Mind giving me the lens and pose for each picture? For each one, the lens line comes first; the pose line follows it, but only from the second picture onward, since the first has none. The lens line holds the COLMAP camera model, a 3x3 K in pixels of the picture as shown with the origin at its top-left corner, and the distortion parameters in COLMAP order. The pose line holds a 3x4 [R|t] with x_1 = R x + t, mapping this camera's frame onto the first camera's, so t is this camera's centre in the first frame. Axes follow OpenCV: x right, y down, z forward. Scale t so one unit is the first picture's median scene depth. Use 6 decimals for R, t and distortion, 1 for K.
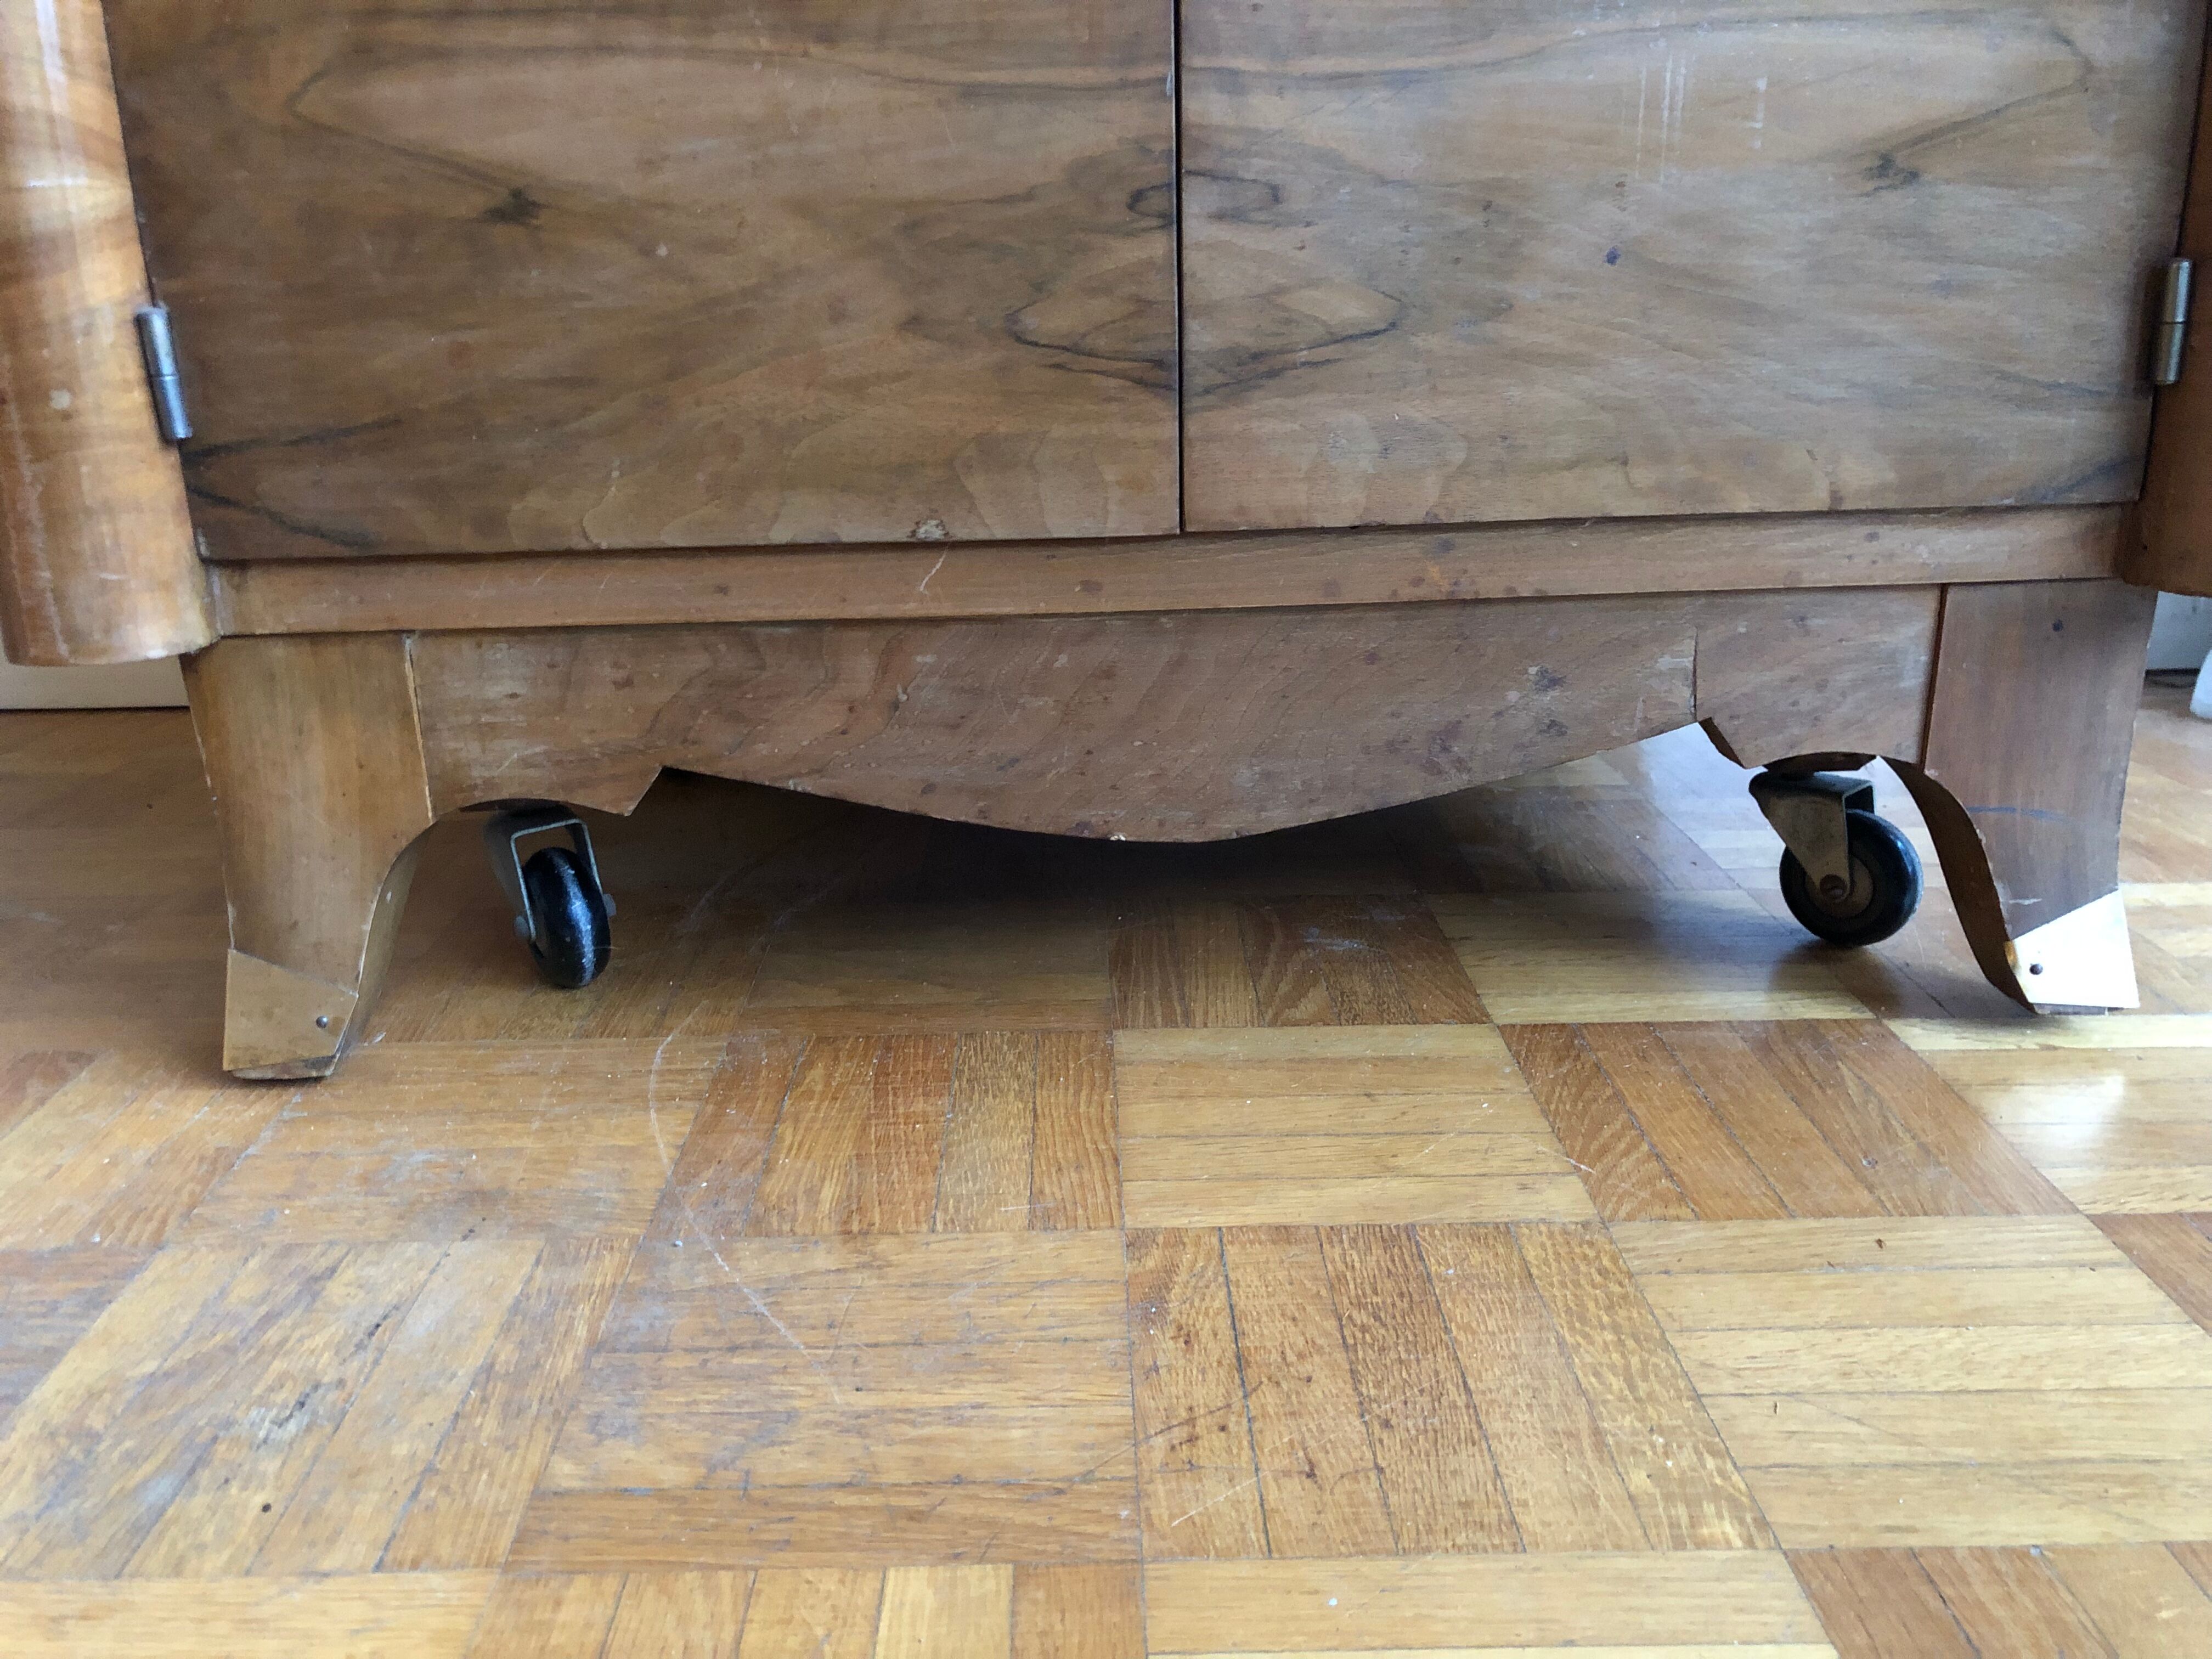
lens RADIAL K [[1748.2, 0, 1099.6], [0, 1748.2, 833.0], [0, 0, 1]] dist [-0.006154, 0.067295]
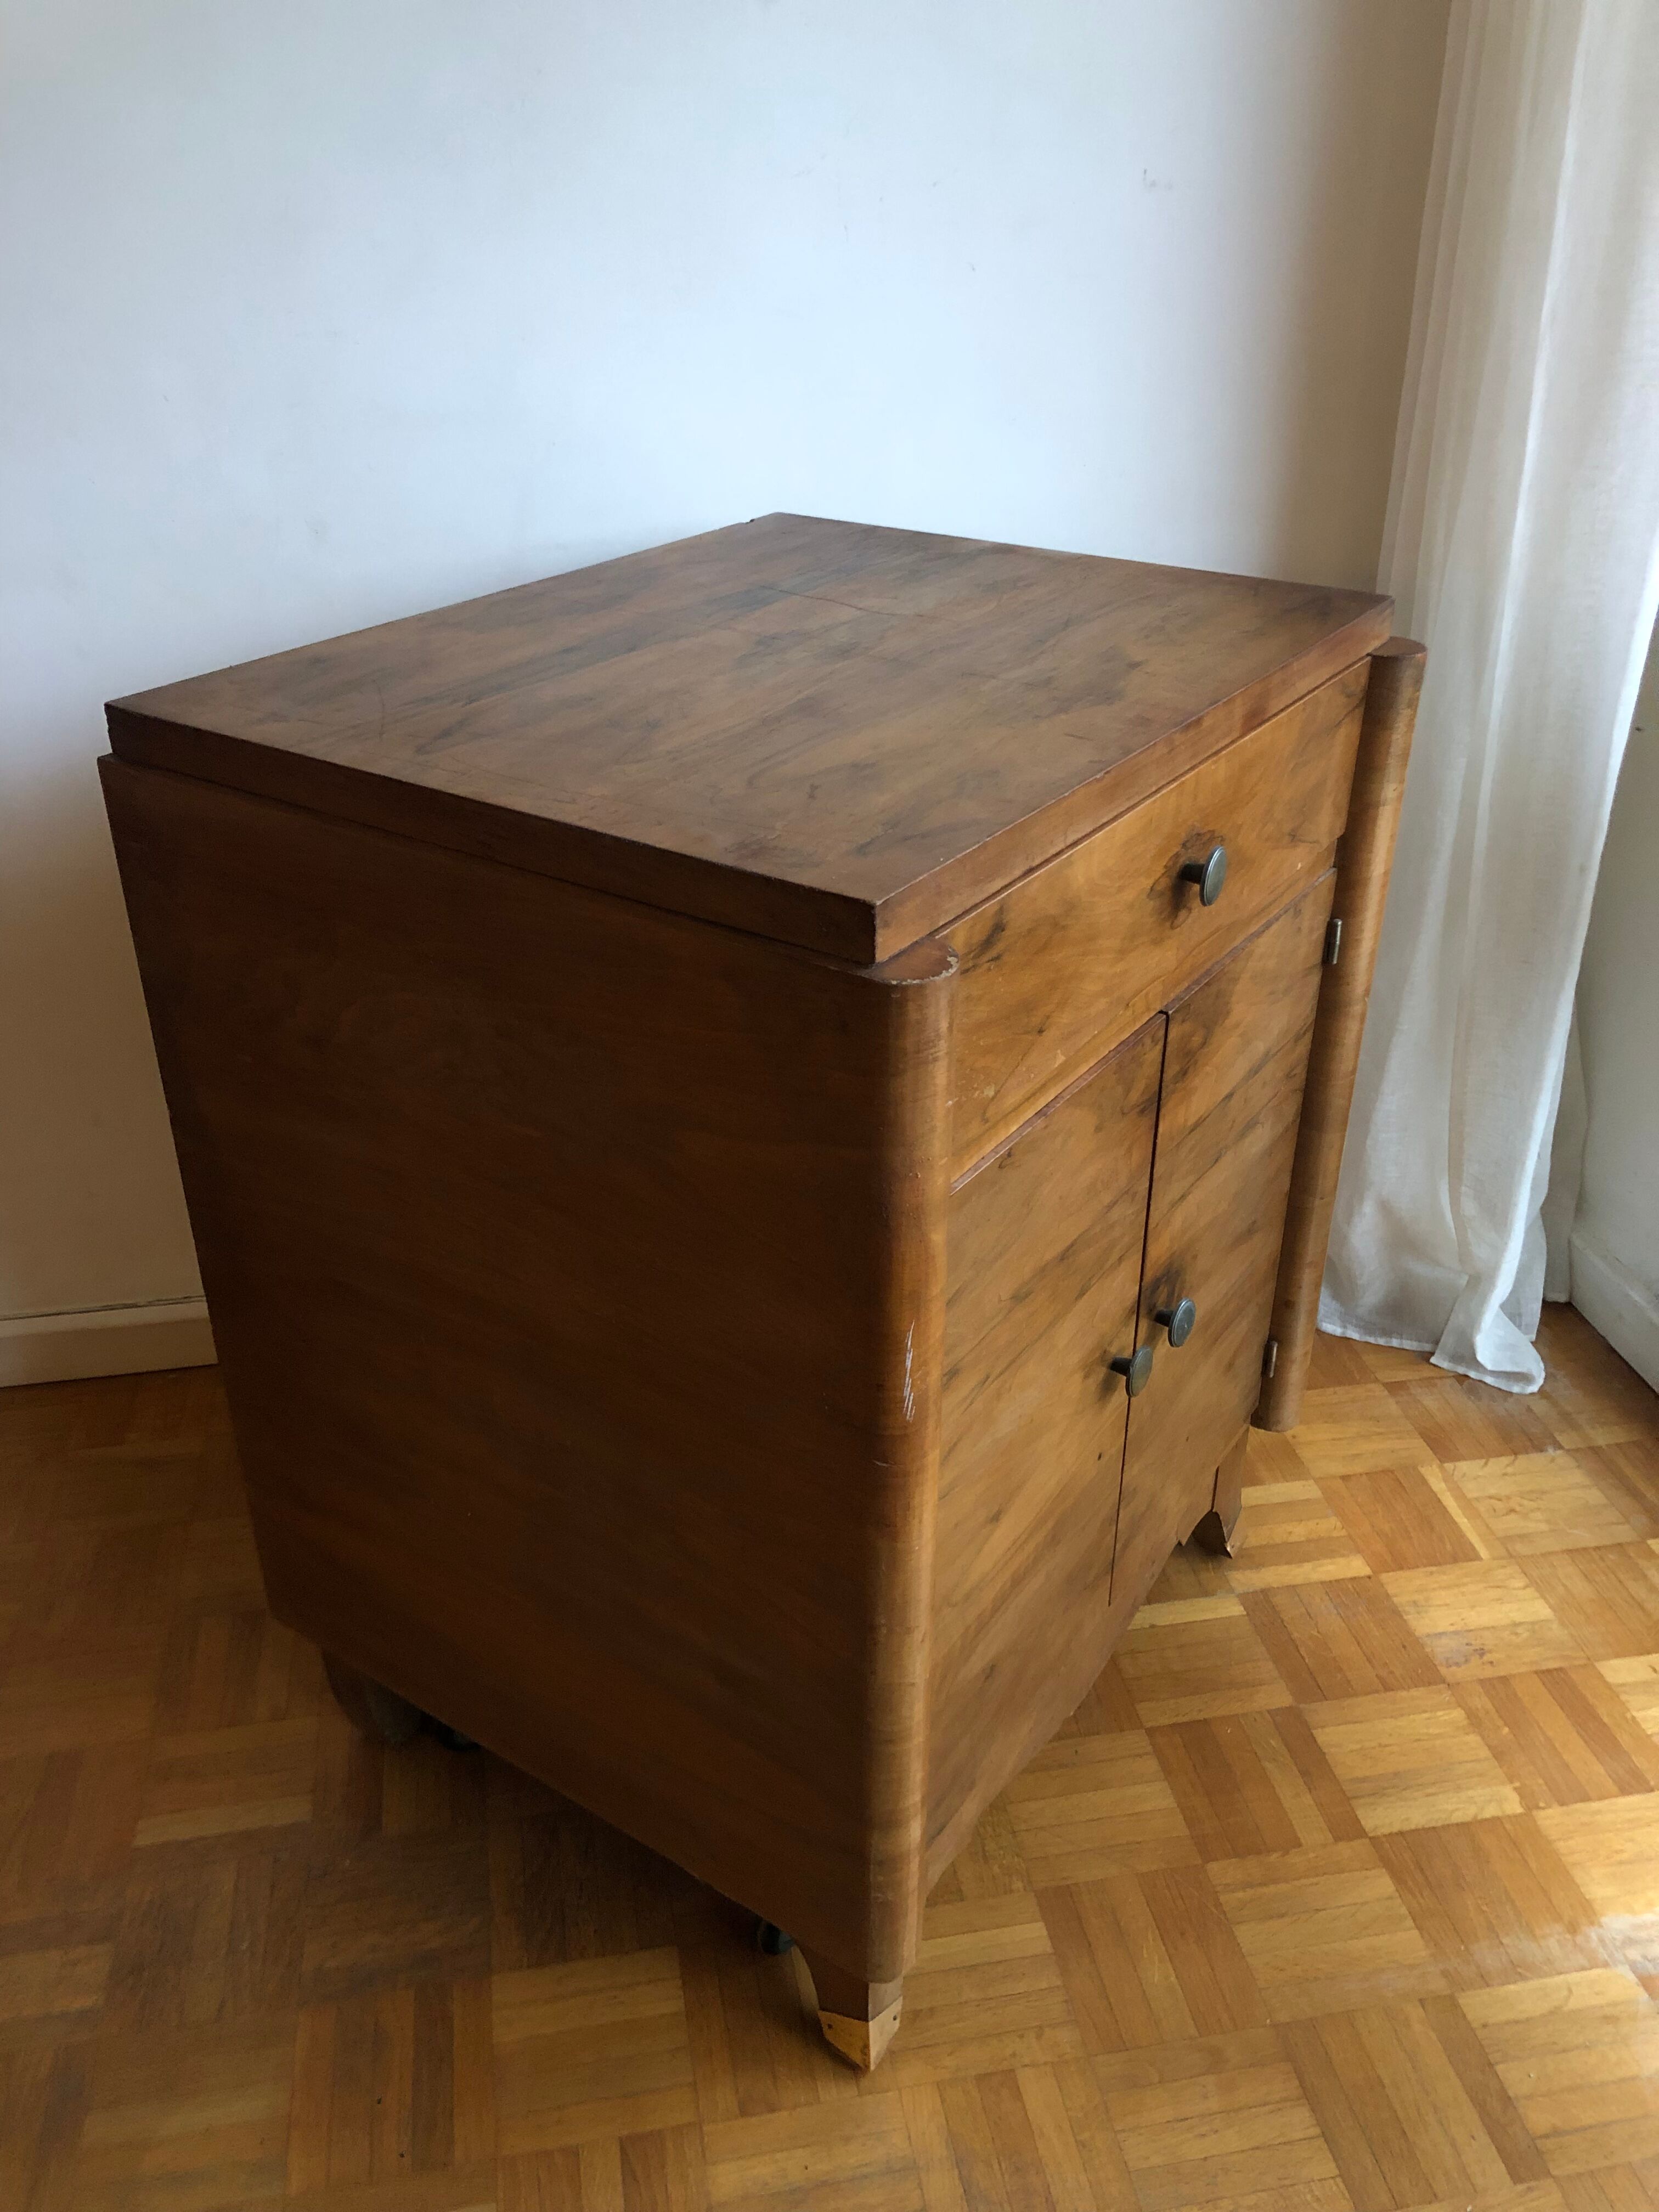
lens RADIAL K [[1833.4, 0, 831.6], [0, 1833.4, 1111.3], [0, 0, 1]] dist [0.015628, 0.003299]
pose [[0.989925, -0.048297, 0.133101, -0.350777], [0.019720, 0.977893, 0.208175, -1.370528], [-0.140213, -0.203453, 0.968993, -1.655869]]
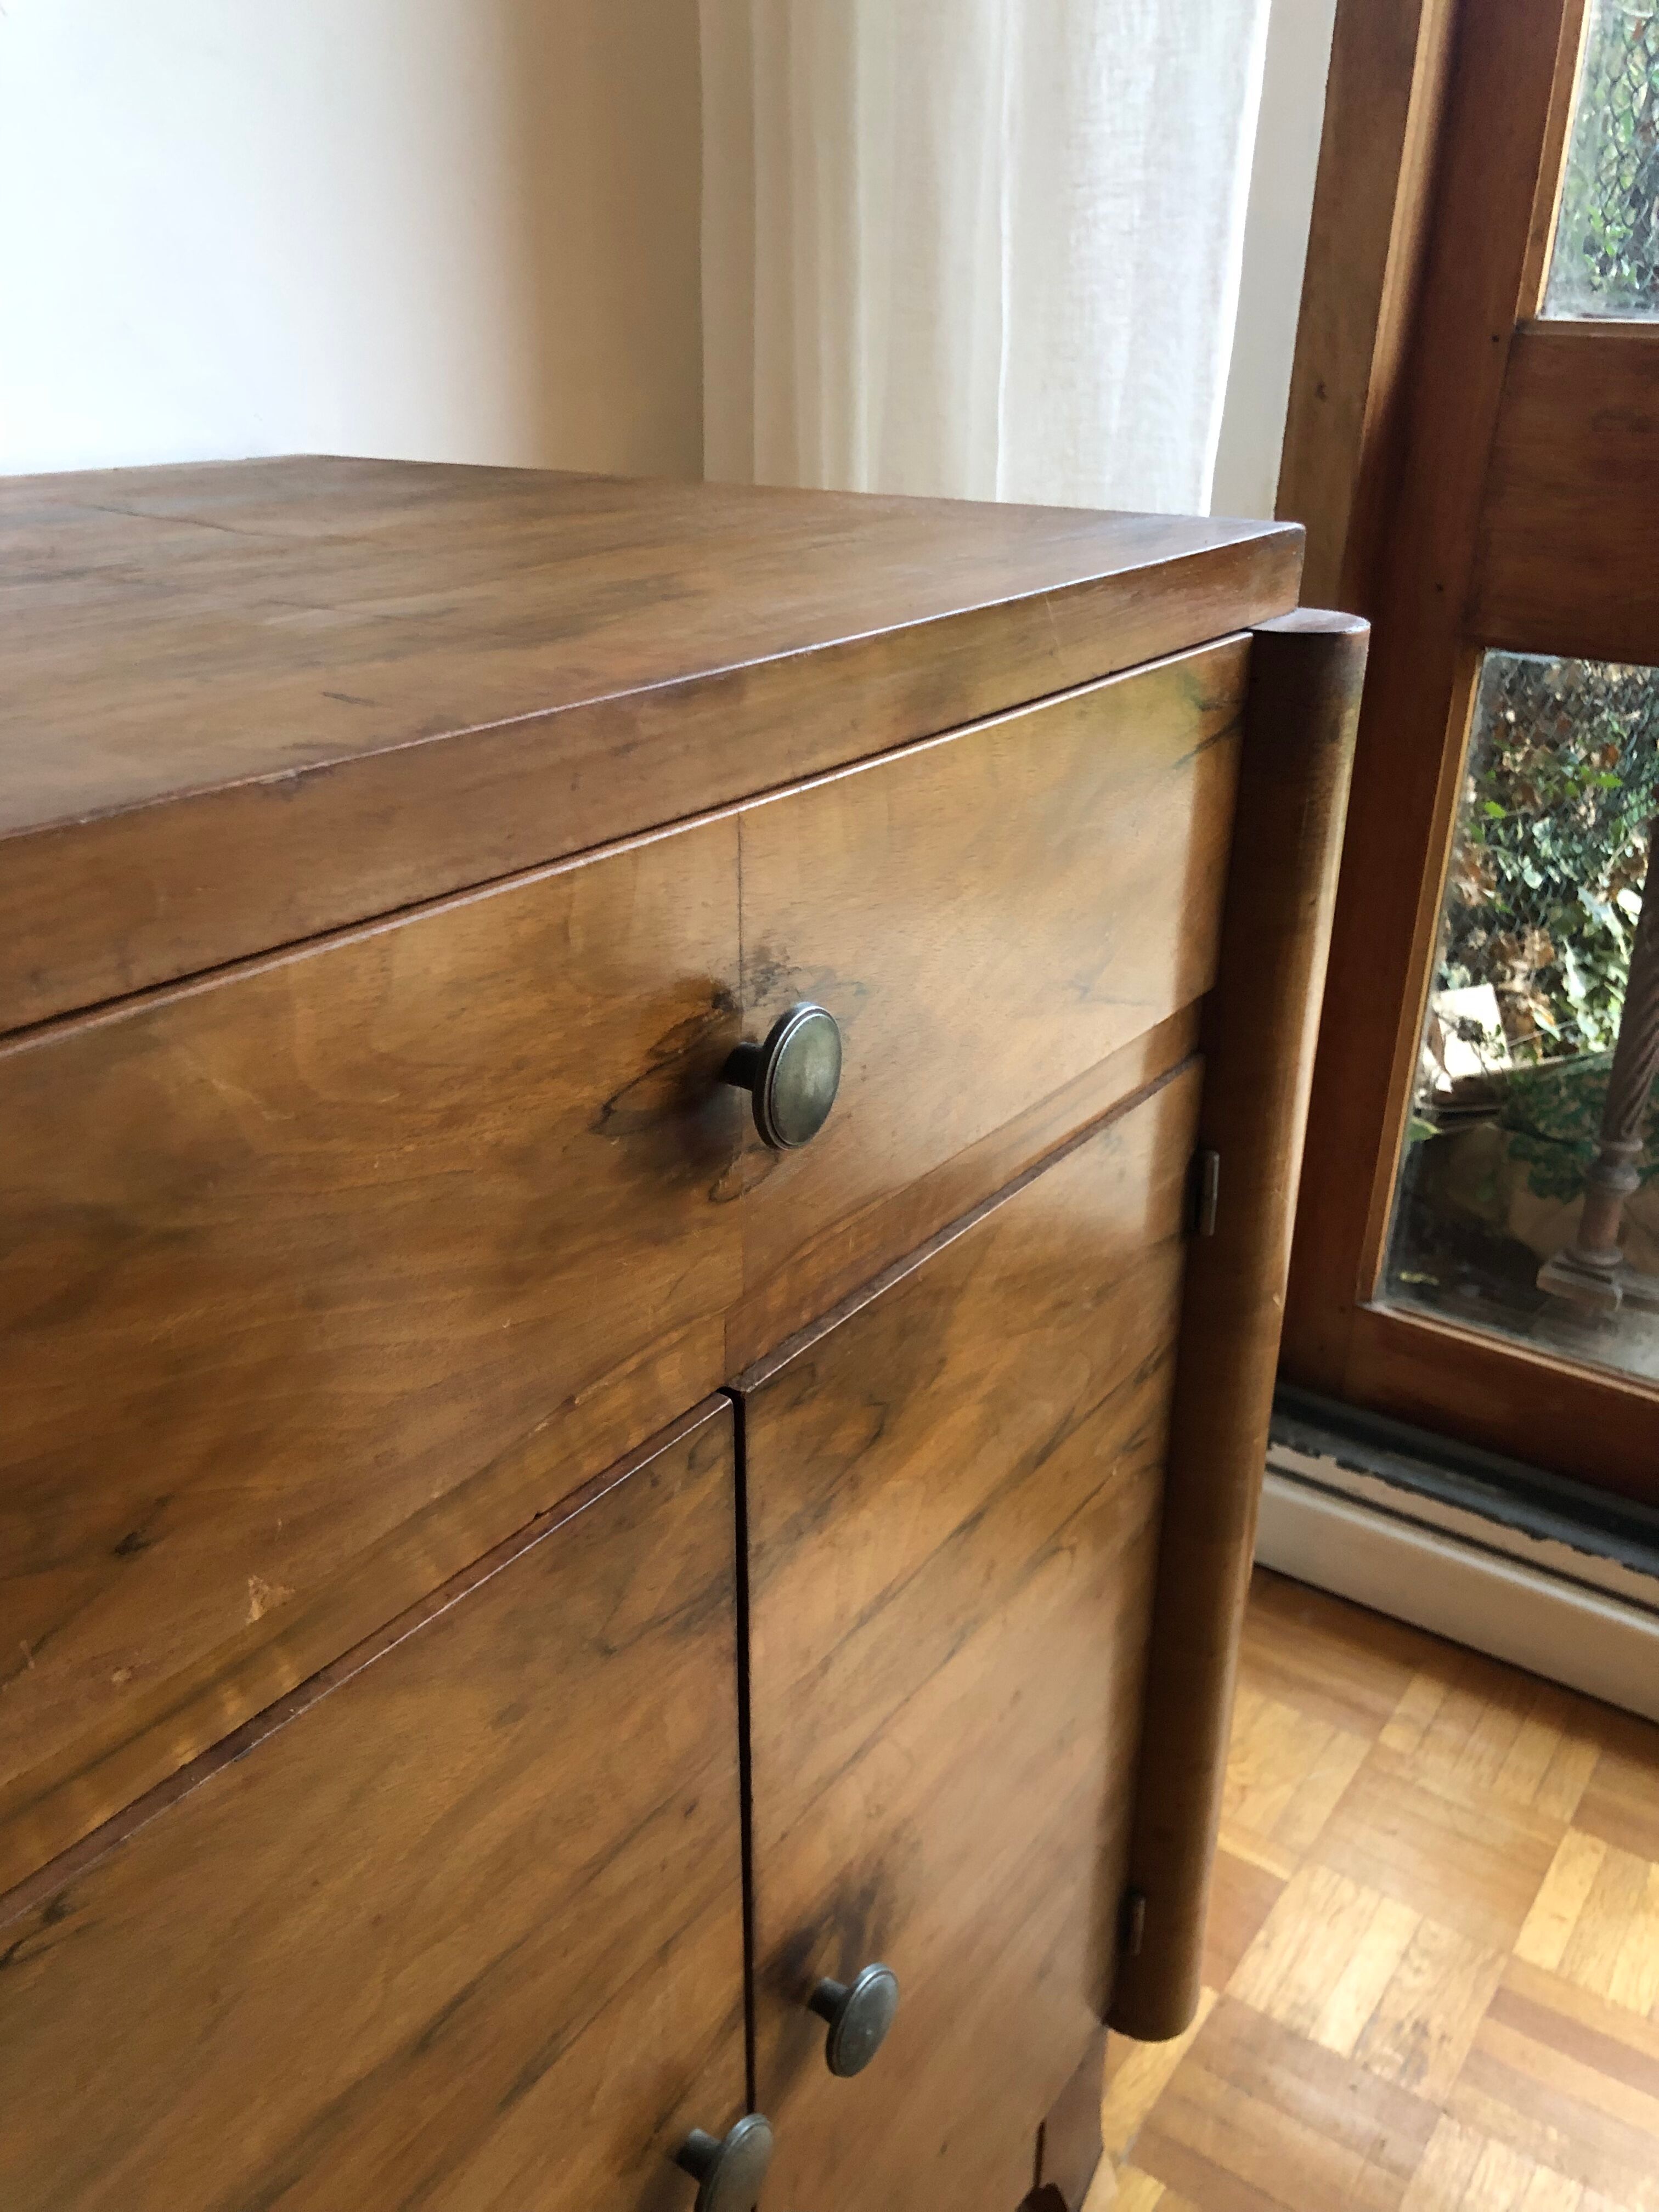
lens RADIAL K [[1833.4, 0, 831.6], [0, 1833.4, 1111.3], [0, 0, 1]] dist [0.015628, 0.003299]
pose [[0.611389, -0.292303, 0.735365, -0.587503], [0.199034, 0.956206, 0.214607, -1.433907], [-0.765891, 0.015154, 0.642792, 0.124762]]
